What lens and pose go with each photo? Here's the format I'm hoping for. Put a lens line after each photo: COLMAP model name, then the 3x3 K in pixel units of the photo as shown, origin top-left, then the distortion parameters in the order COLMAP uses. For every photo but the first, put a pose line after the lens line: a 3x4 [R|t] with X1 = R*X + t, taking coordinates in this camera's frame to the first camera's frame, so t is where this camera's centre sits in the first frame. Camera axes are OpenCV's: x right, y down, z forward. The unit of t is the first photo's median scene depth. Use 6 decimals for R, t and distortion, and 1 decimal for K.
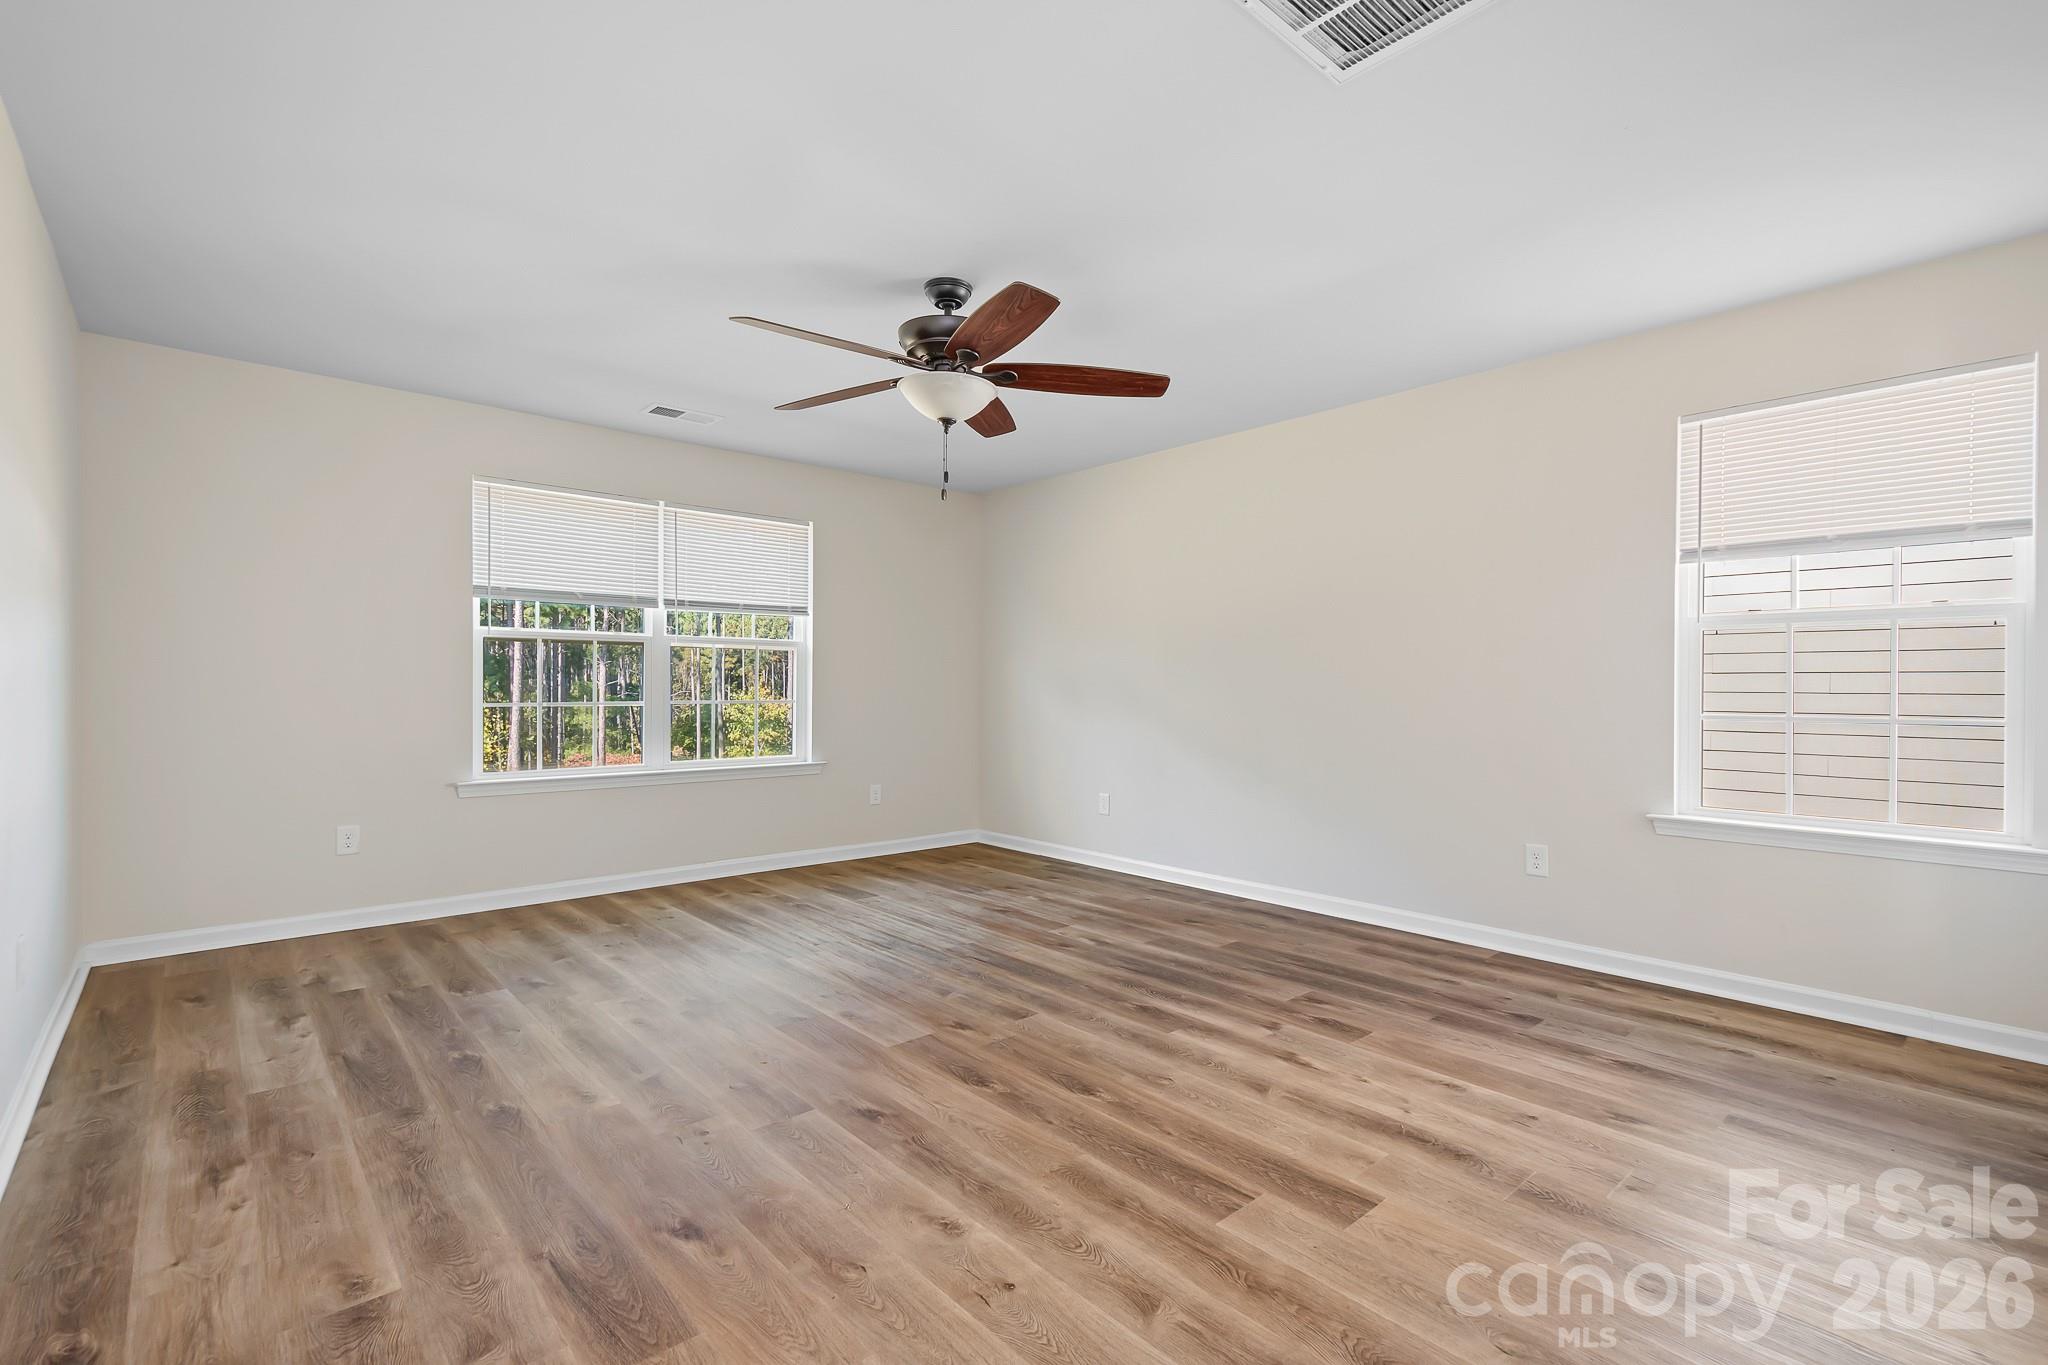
lens RADIAL K [[939.2, 0, 1019.9], [0, 939.2, 687.4], [0, 0, 1]] dist [0.016623, 0.000604]
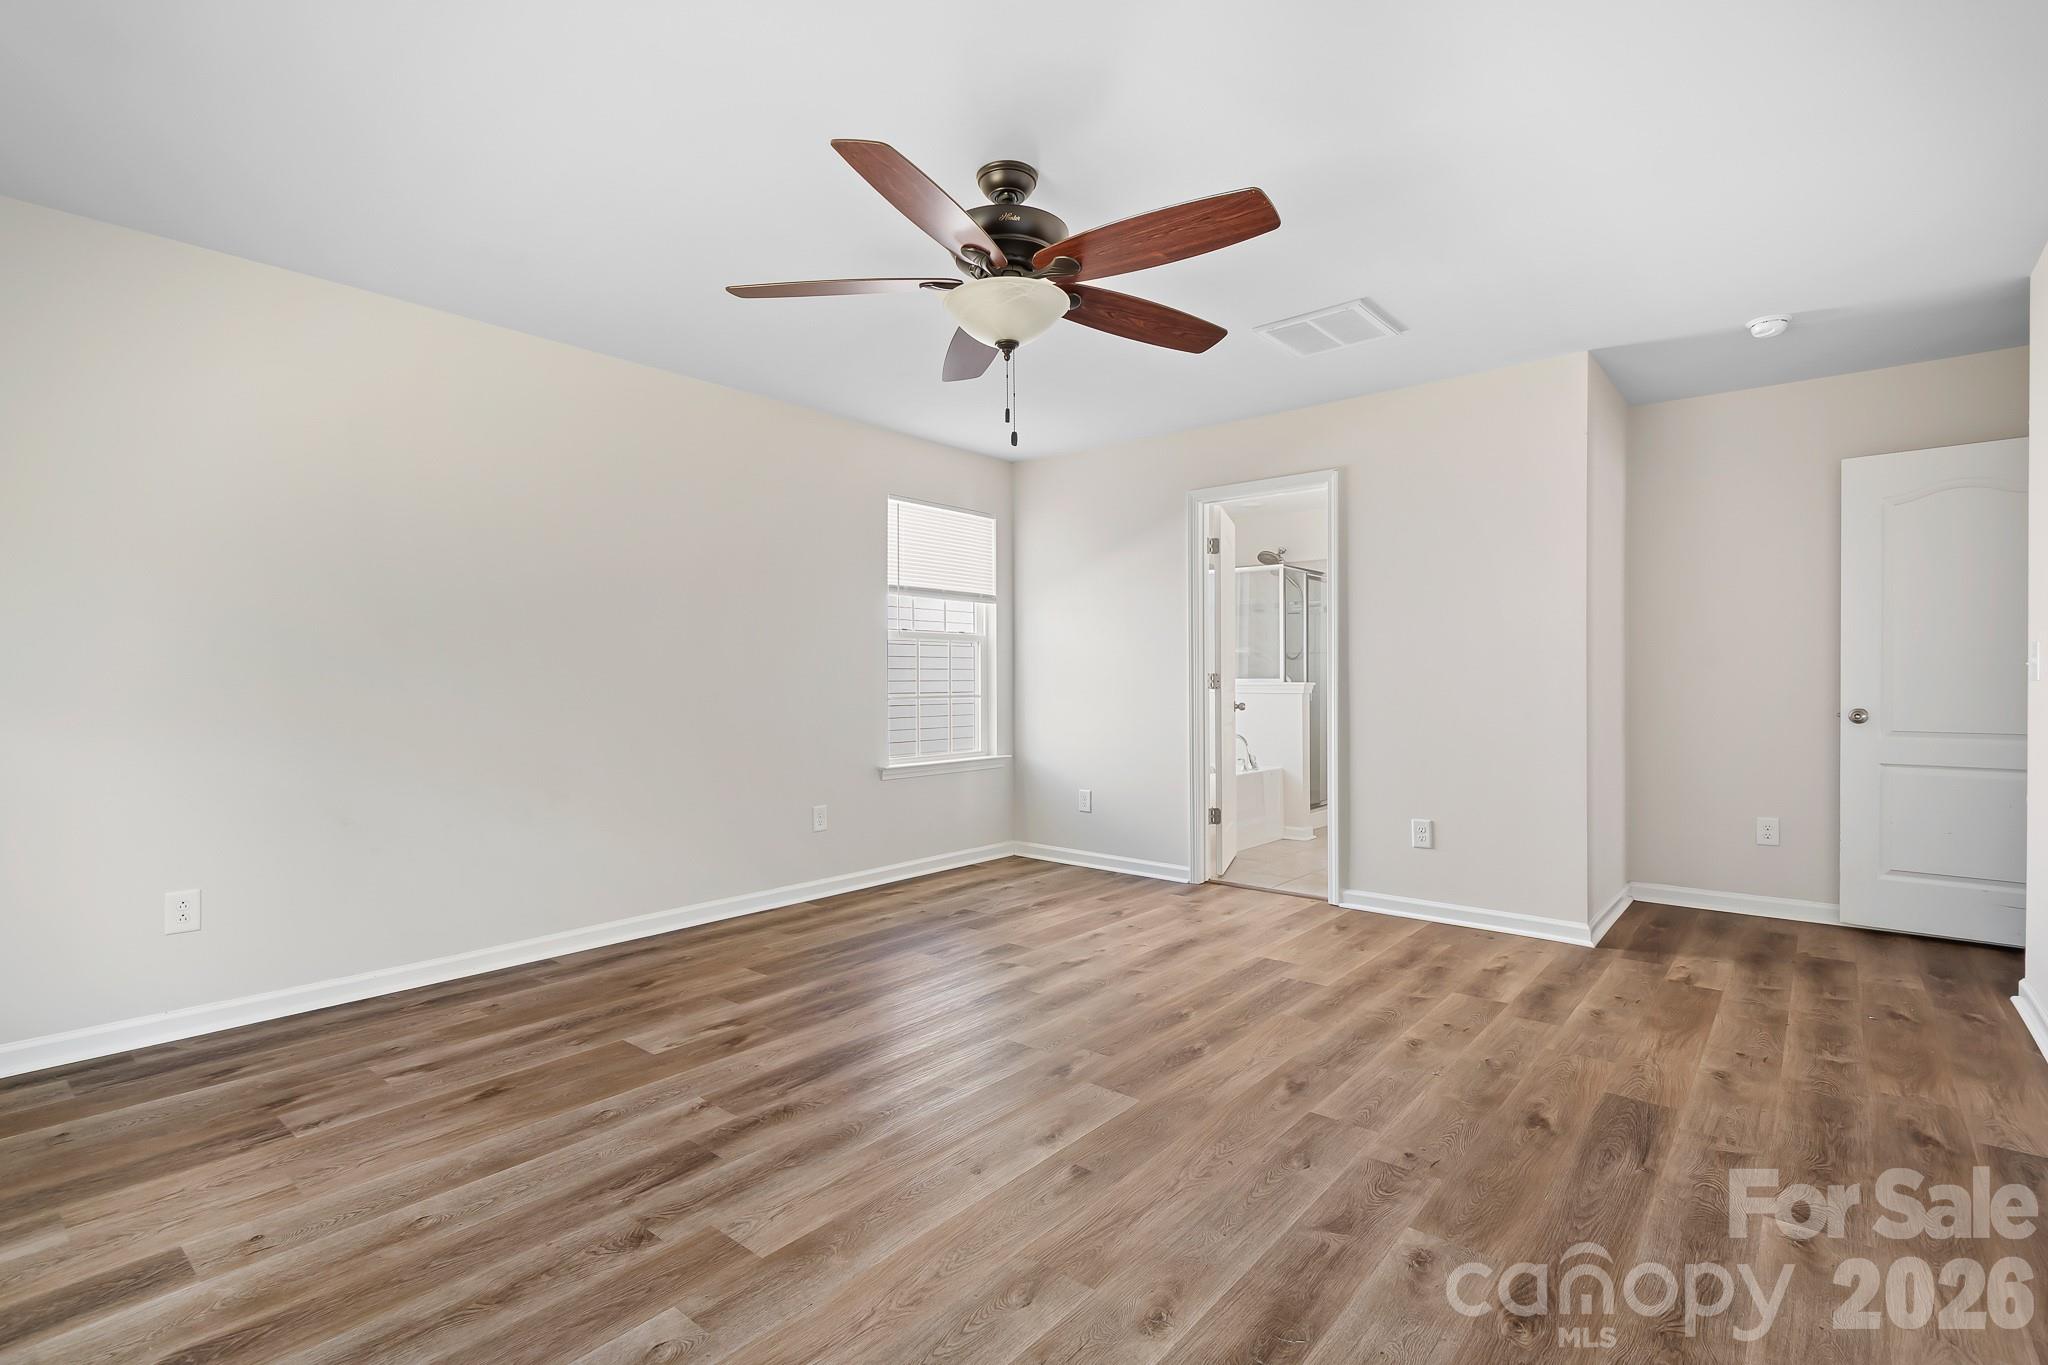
lens RADIAL K [[963.0, 0, 1037.3], [0, 963.0, 676.5], [0, 0, 1]] dist [0.005580, -0.003079]
pose [[-0.163277, -0.003871, 0.986573, -1.058682], [0.004532, 0.999979, 0.004673, -0.010421], [-0.986570, 0.005235, -0.163256, 1.316985]]
